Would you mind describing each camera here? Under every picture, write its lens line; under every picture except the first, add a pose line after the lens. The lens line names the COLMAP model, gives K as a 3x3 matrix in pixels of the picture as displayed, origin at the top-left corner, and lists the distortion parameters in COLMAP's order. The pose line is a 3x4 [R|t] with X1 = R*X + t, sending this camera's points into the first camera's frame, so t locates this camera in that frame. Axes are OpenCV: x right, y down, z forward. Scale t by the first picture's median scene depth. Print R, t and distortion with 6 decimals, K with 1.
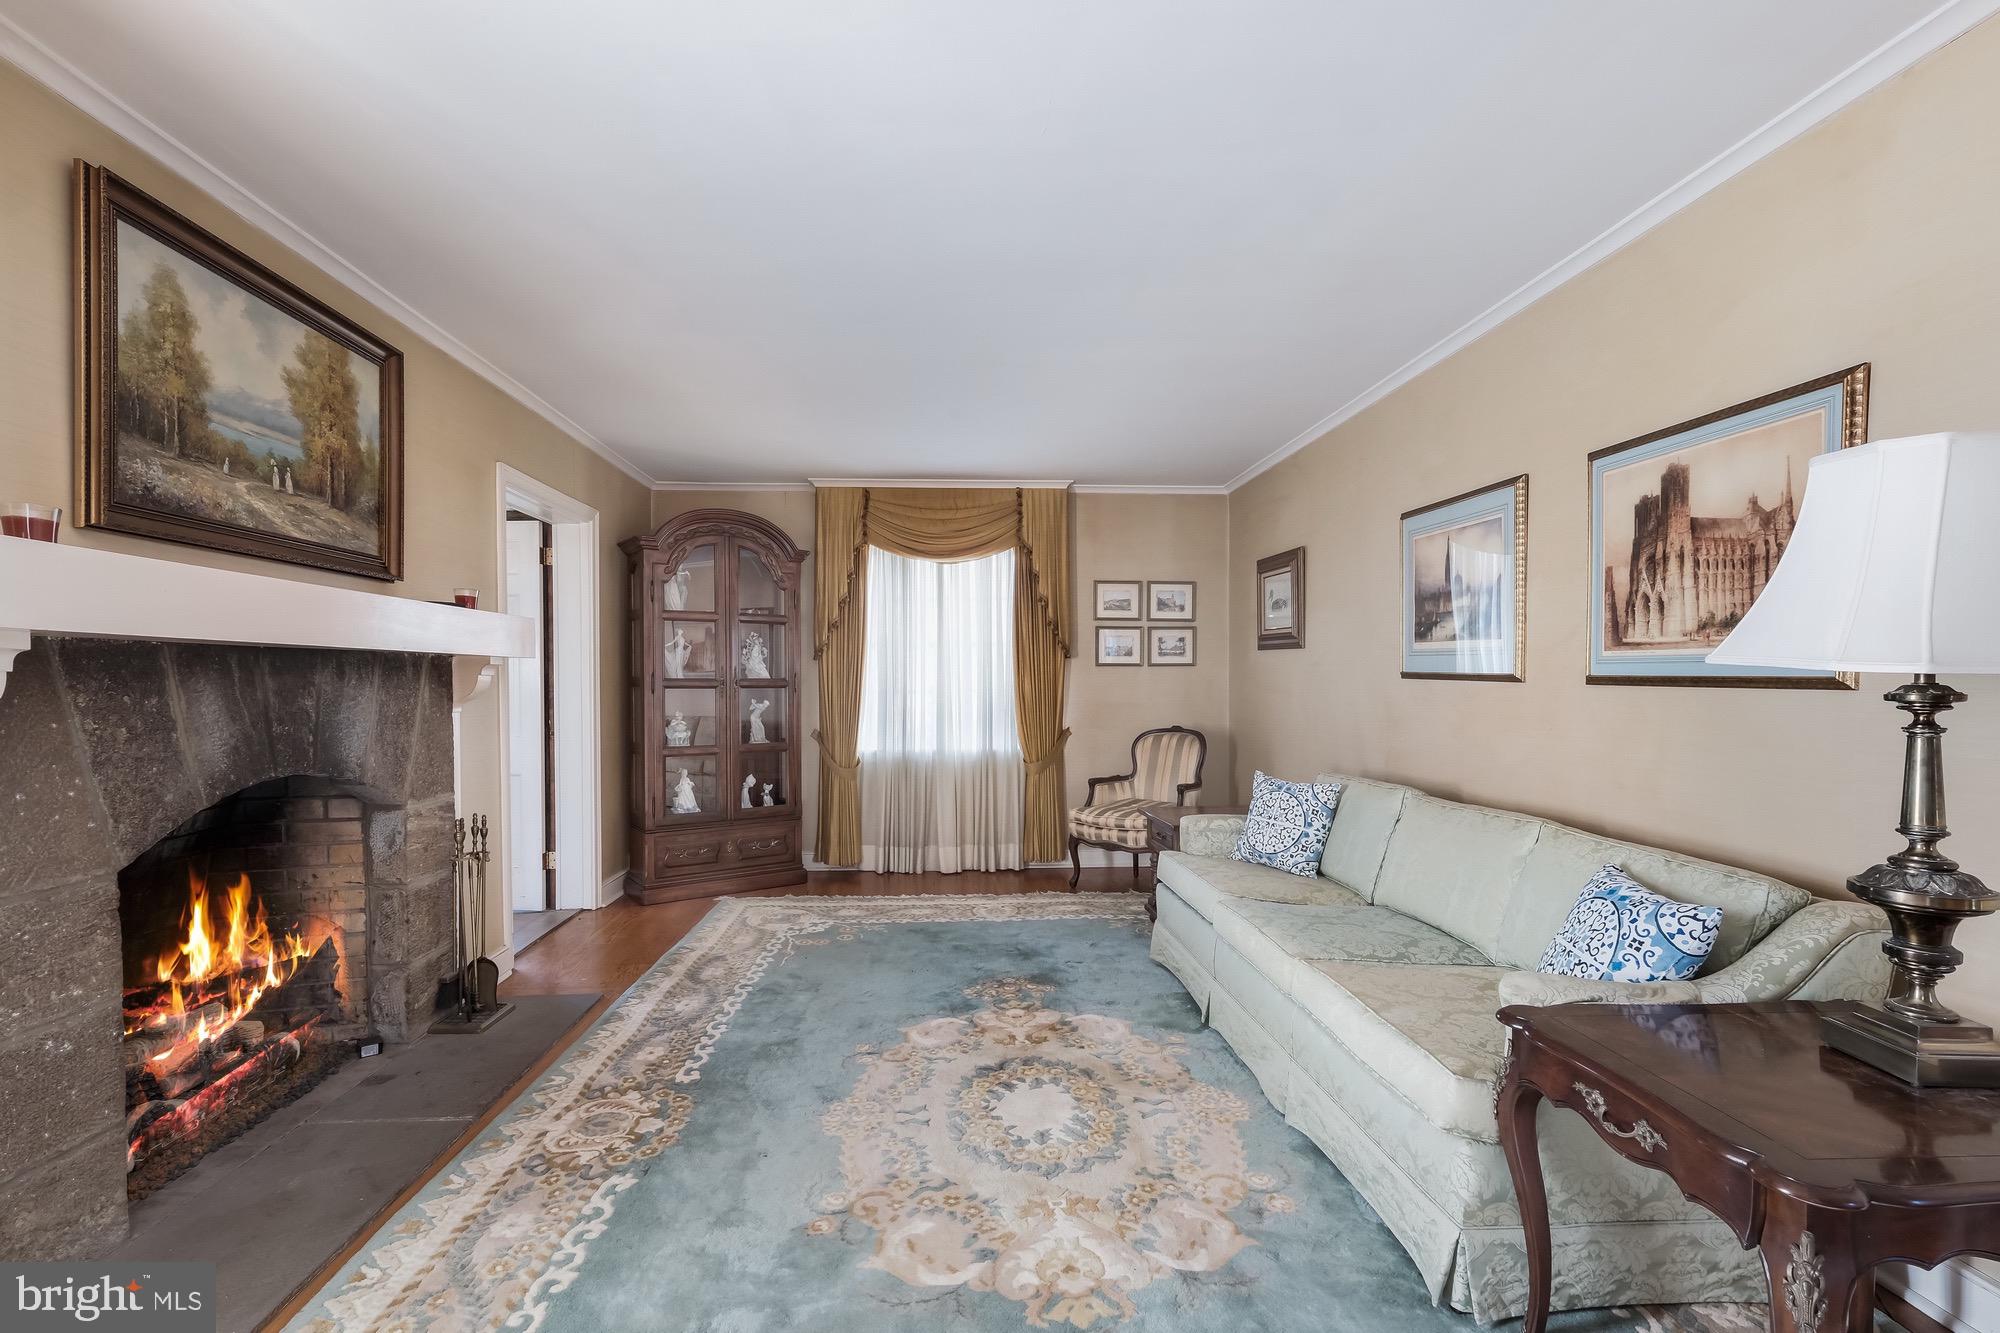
lens RADIAL K [[883.0, 0, 1002.4], [0, 883.0, 704.6], [0, 0, 1]] dist [0.003462, 0.000431]
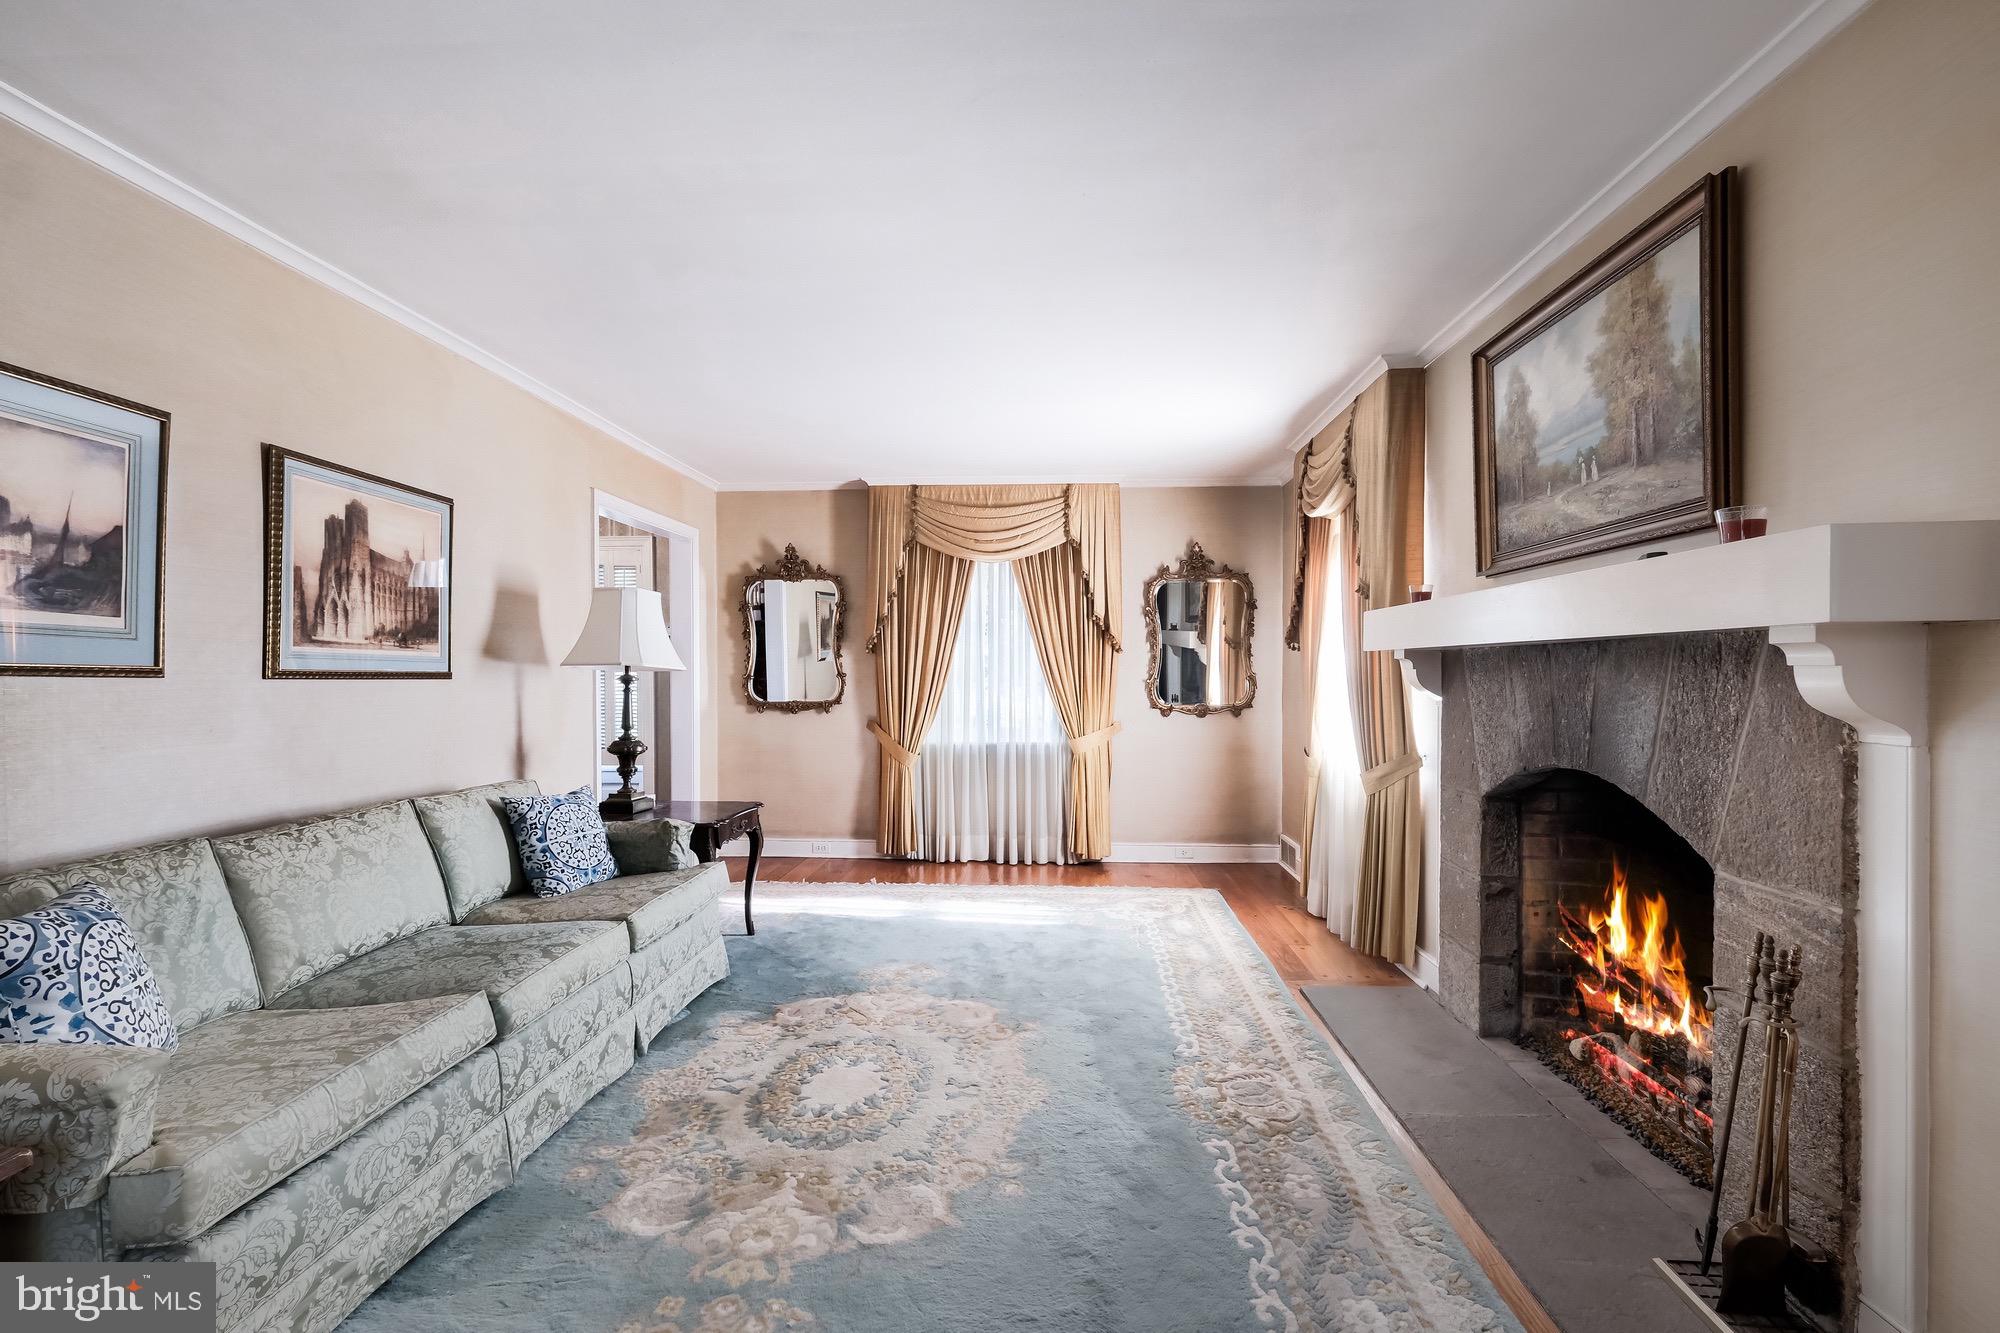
lens RADIAL K [[827.1, 0, 1001.3], [0, 827.1, 668.7], [0, 0, 1]] dist [0.085790, 0.000181]
pose [[-0.991444, -0.000483, 0.130529, -0.255265], [0.002789, 0.999686, 0.024885, -0.053516], [-0.130500, 0.025036, -0.991132, 1.776649]]
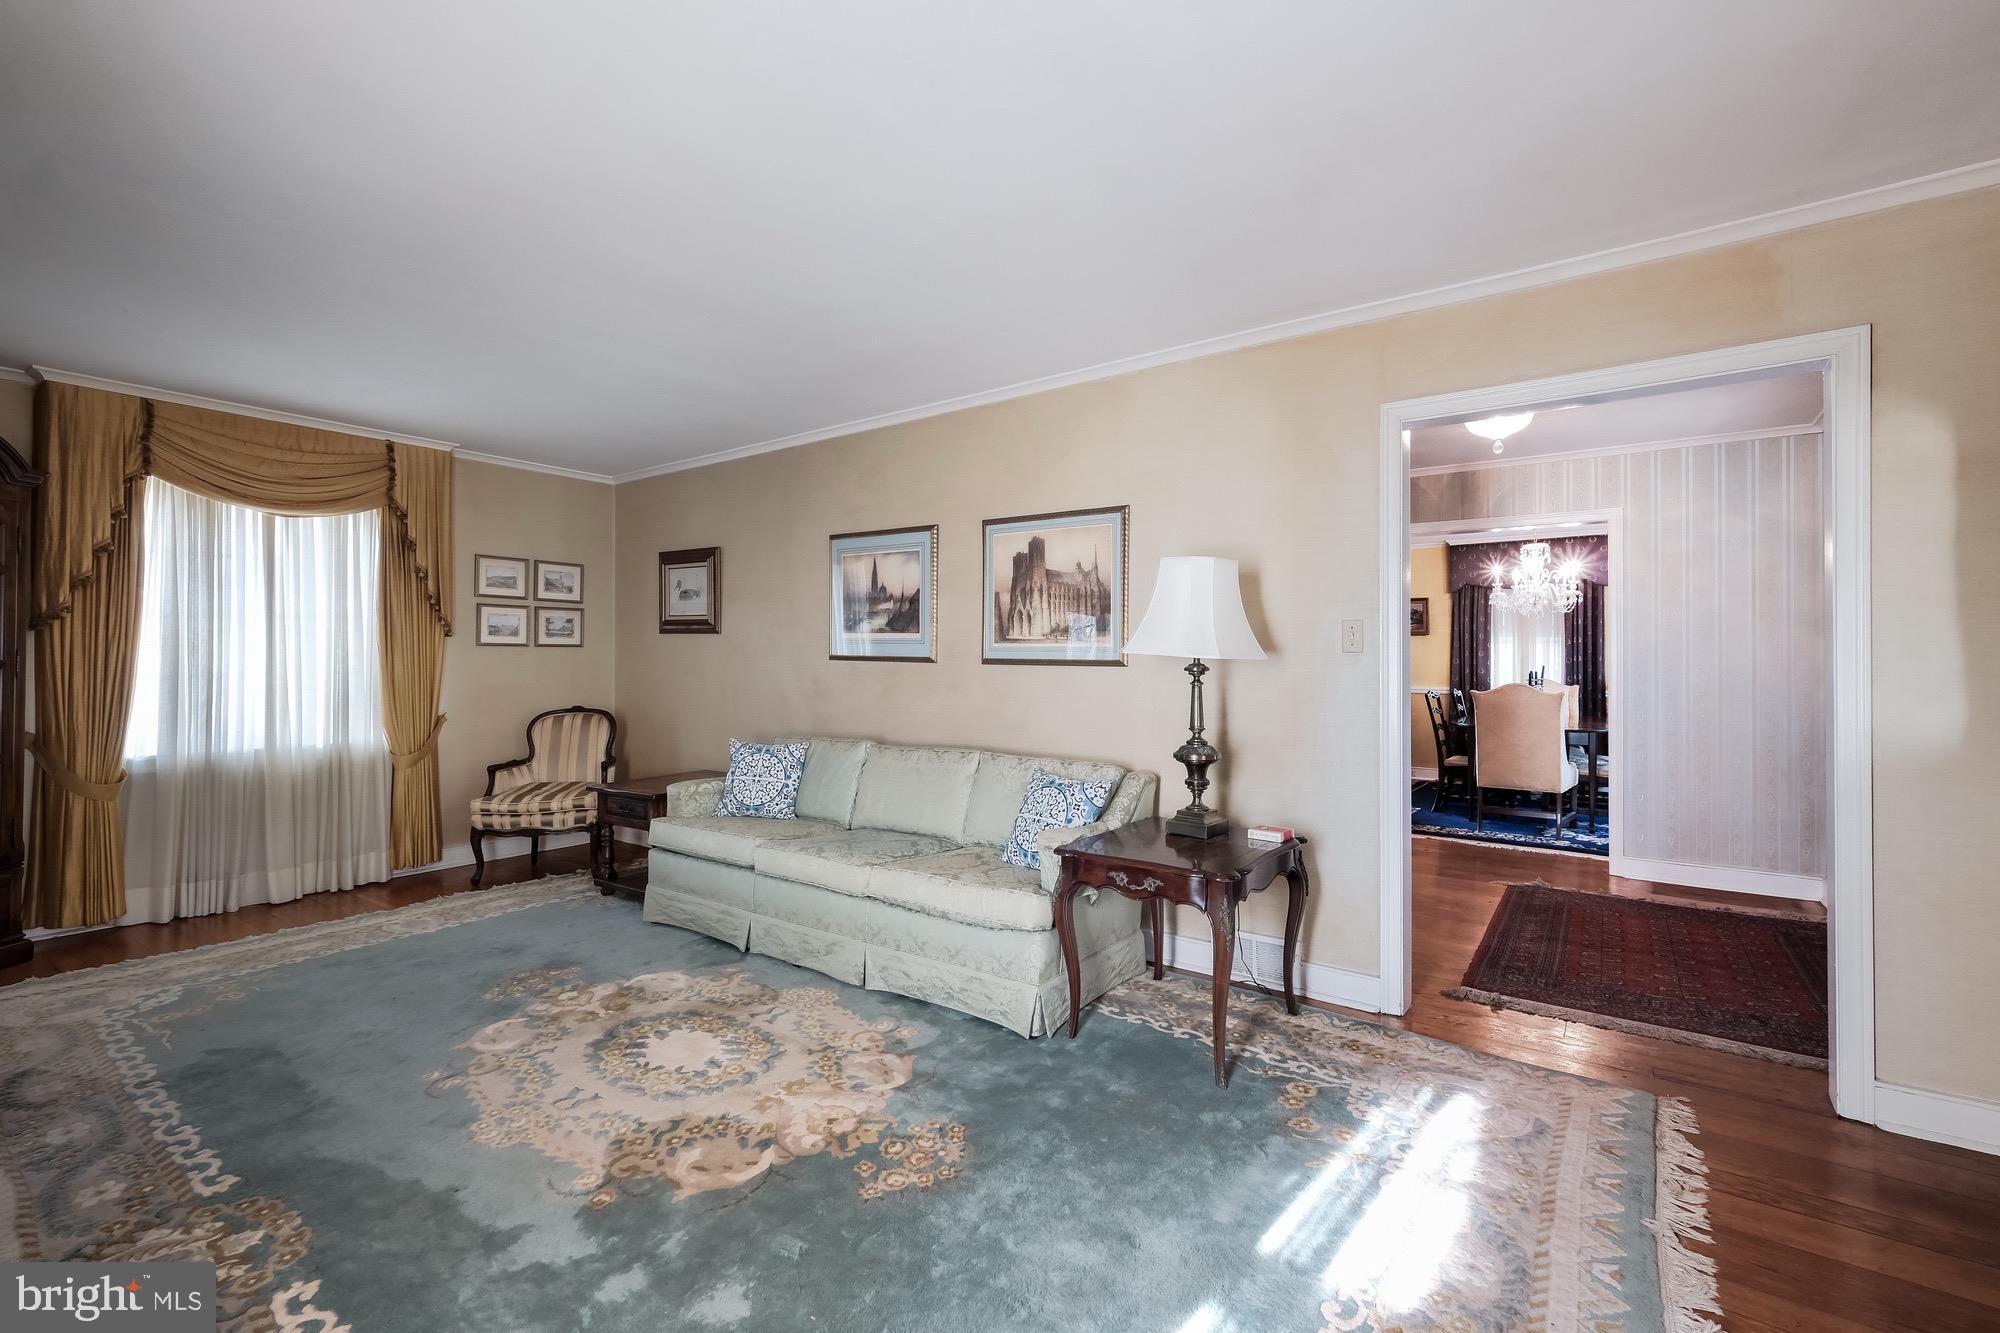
lens RADIAL K [[859.1, 0, 998.2], [0, 859.1, 657.5], [0, 0, 1]] dist [0.002687, -0.000092]
pose [[0.627314, 0.005246, 0.778749, -0.504539], [0.020001, 0.999539, -0.022846, 0.001289], [-0.778510, 0.029907, 0.626920, 0.008141]]
